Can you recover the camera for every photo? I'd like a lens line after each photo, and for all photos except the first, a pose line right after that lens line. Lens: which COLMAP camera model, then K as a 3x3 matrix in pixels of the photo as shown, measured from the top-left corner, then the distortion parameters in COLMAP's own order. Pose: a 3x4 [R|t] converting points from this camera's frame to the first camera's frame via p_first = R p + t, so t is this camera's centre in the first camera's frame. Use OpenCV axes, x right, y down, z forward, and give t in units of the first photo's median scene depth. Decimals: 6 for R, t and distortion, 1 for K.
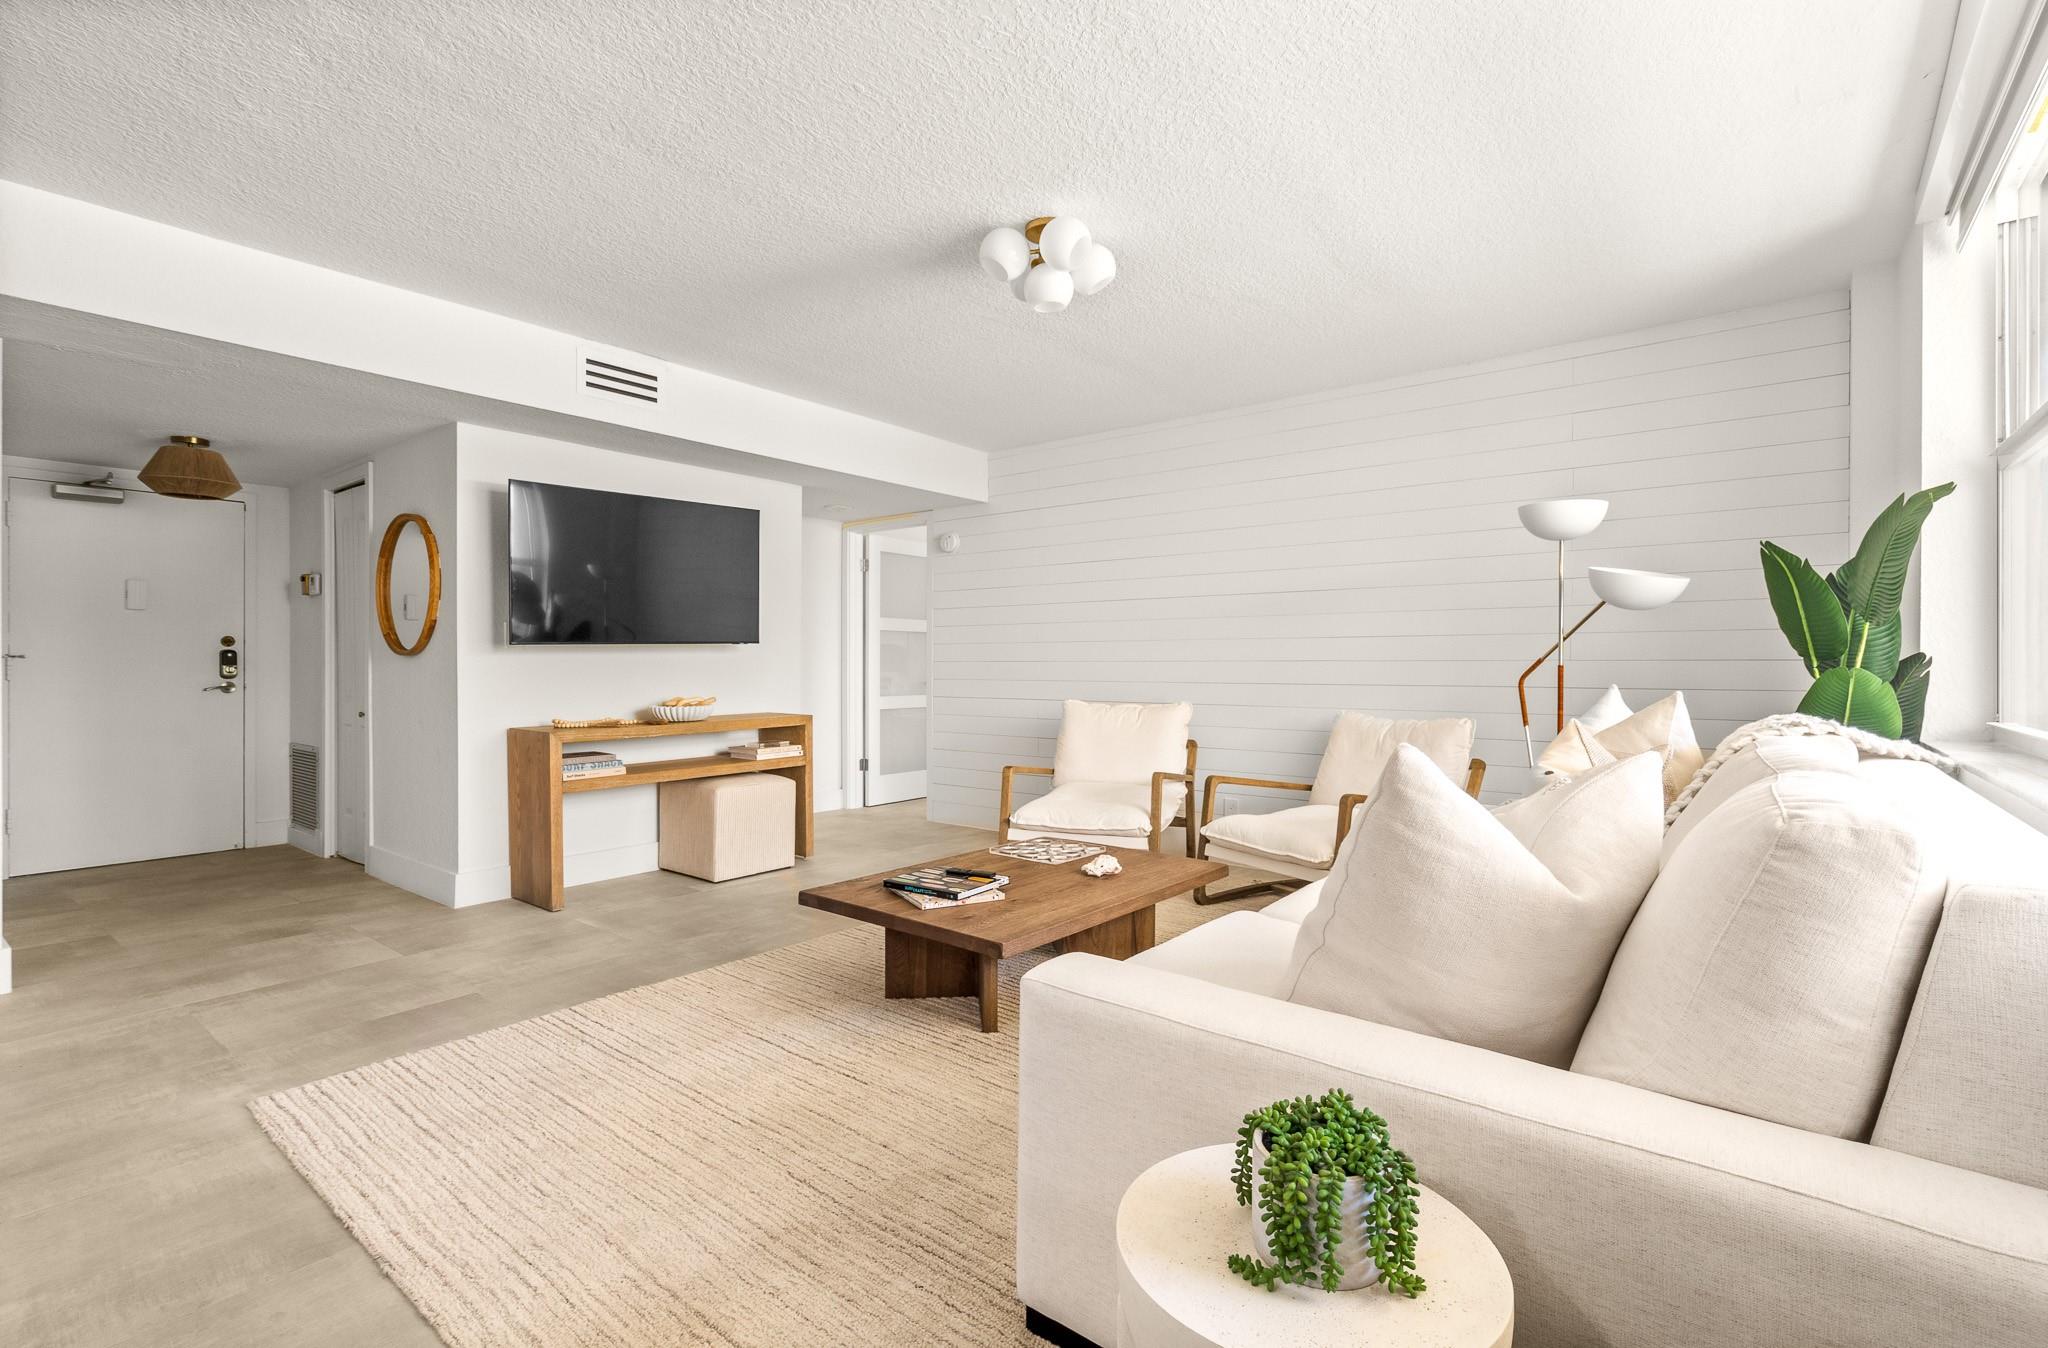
lens RADIAL K [[960.9, 0, 1070.2], [0, 960.9, 669.5], [0, 0, 1]] dist [-0.000305, 0.001355]
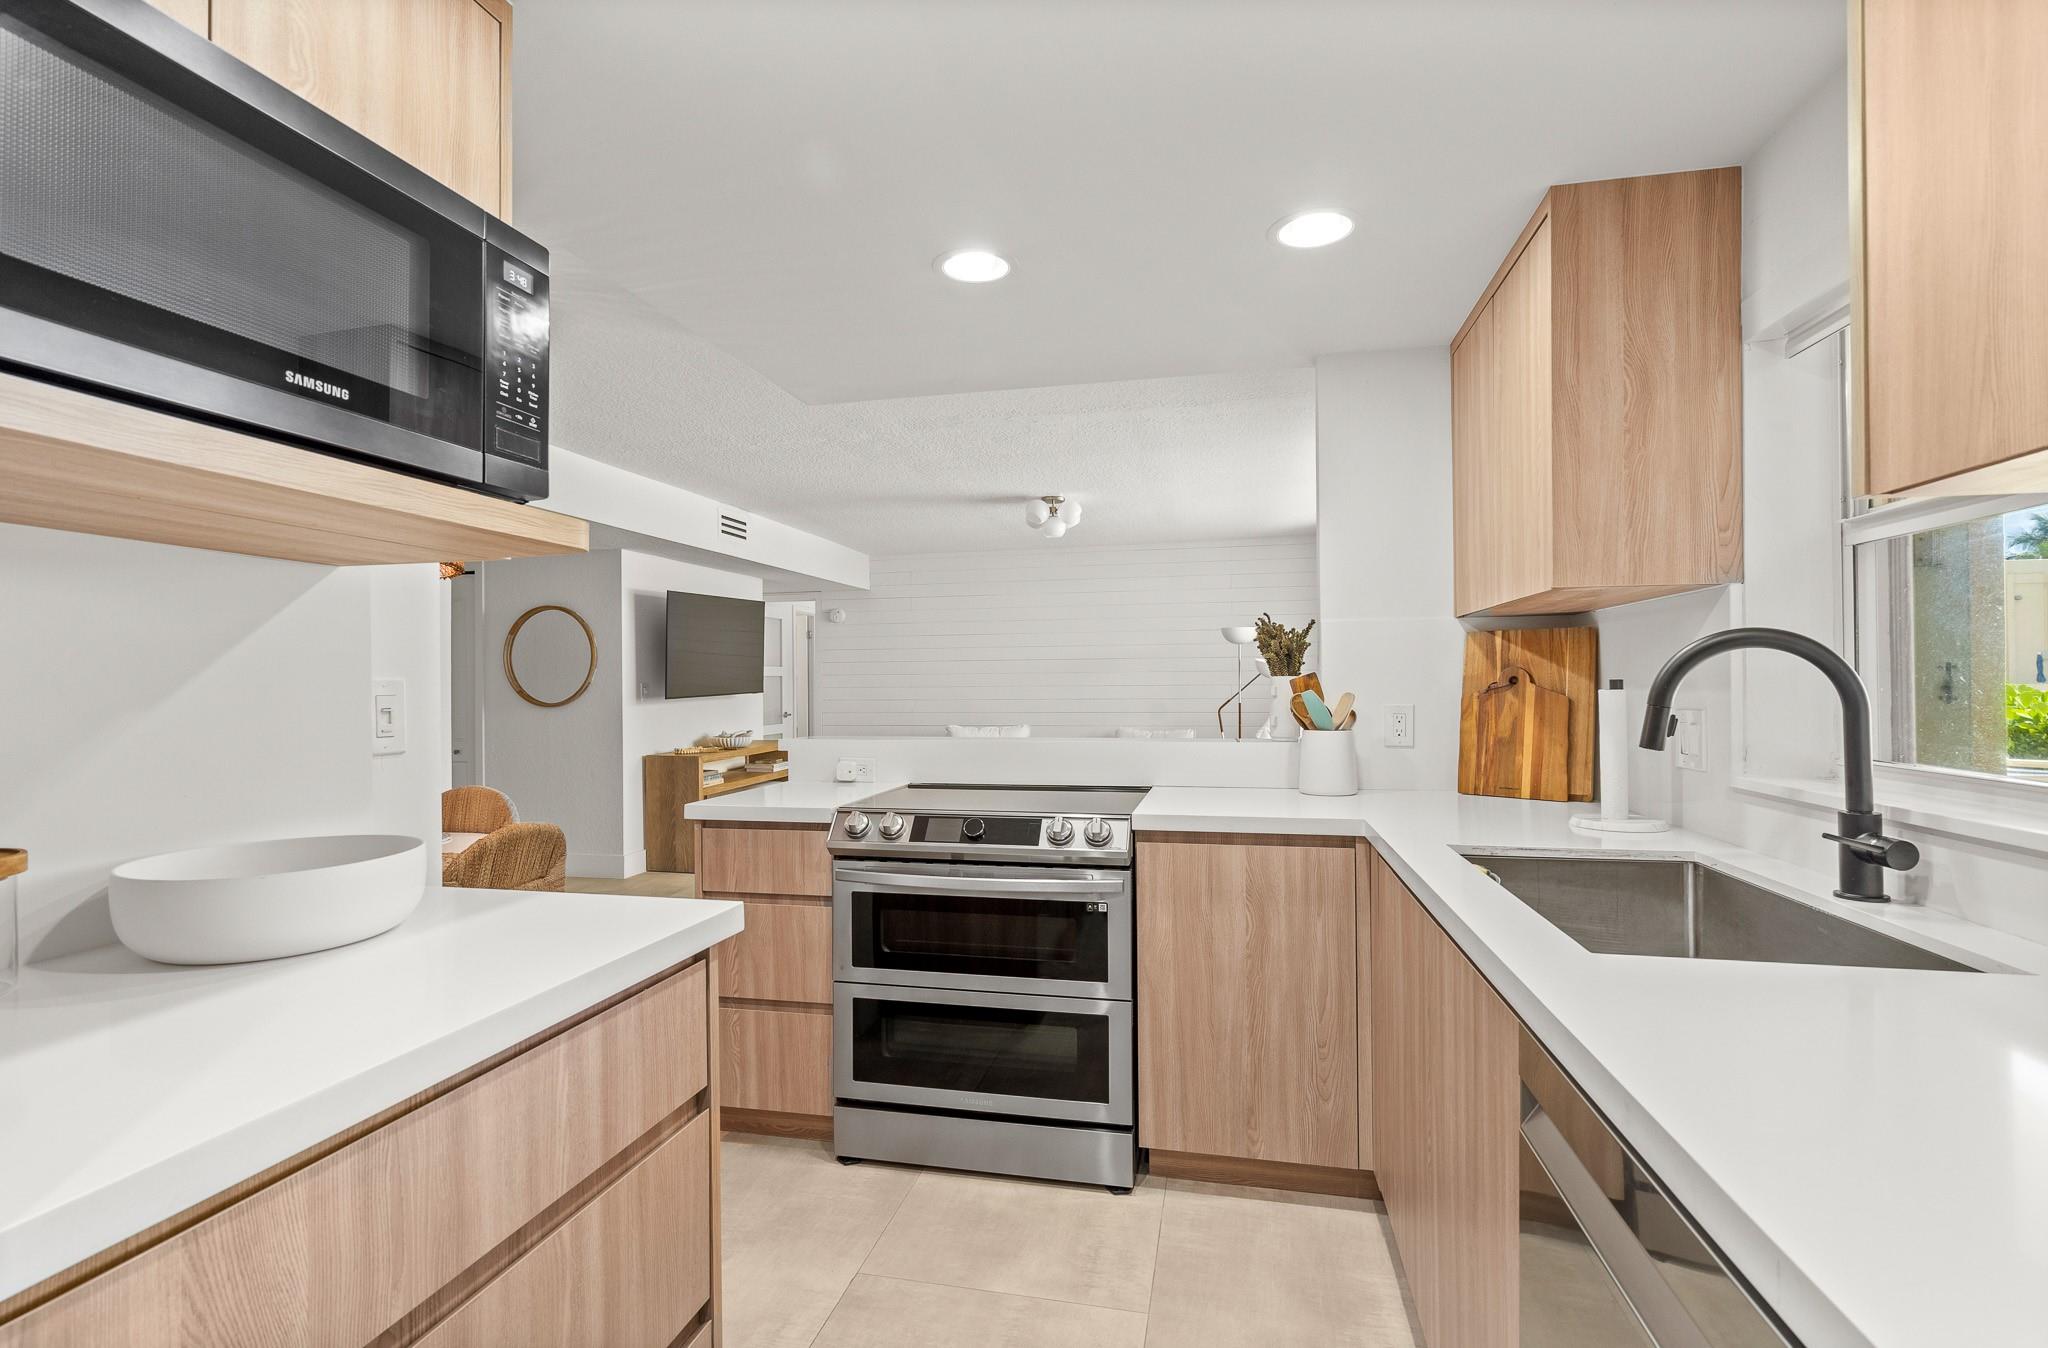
lens RADIAL K [[960.9, 0, 1044.2], [0, 960.9, 669.5], [0, 0, 1]] dist [-0.000305, 0.001355]
pose [[0.891181, -0.003464, 0.453634, -0.616437], [0.007097, 0.999955, -0.006306, -0.049157], [-0.453592, 0.008839, 0.891166, -0.517908]]
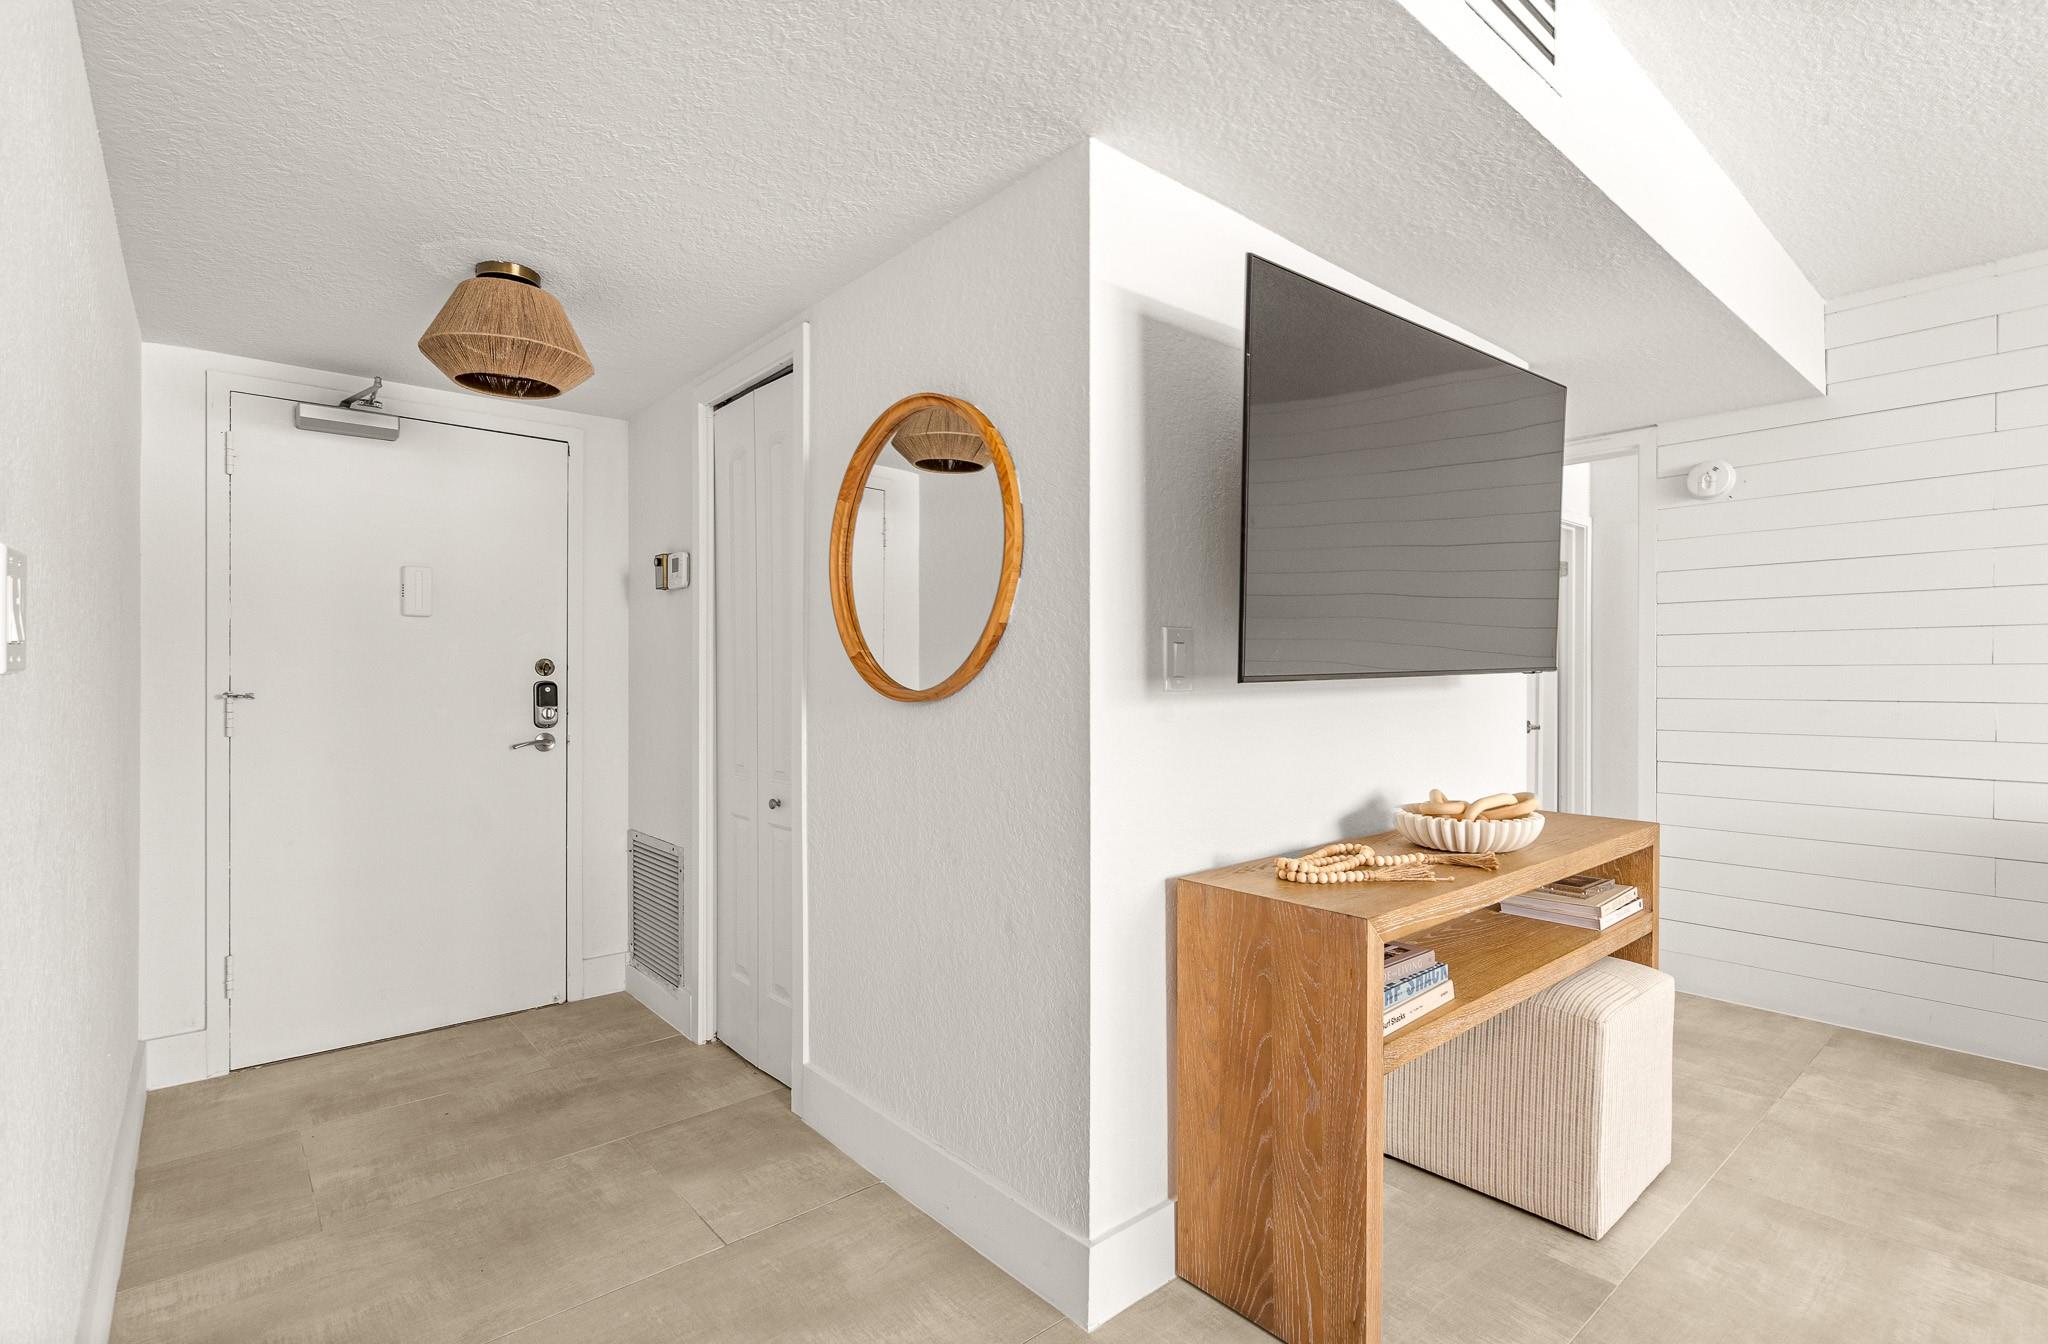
lens RADIAL K [[928.8, 0, 1037.3], [0, 928.8, 681.6], [0, 0, 1]] dist [-0.001666, -0.000372]
pose [[0.983525, 0.000148, -0.180770, -0.496789], [-0.000741, 0.999995, -0.003216, -0.020009], [0.180769, 0.003297, 0.983520, 0.512247]]
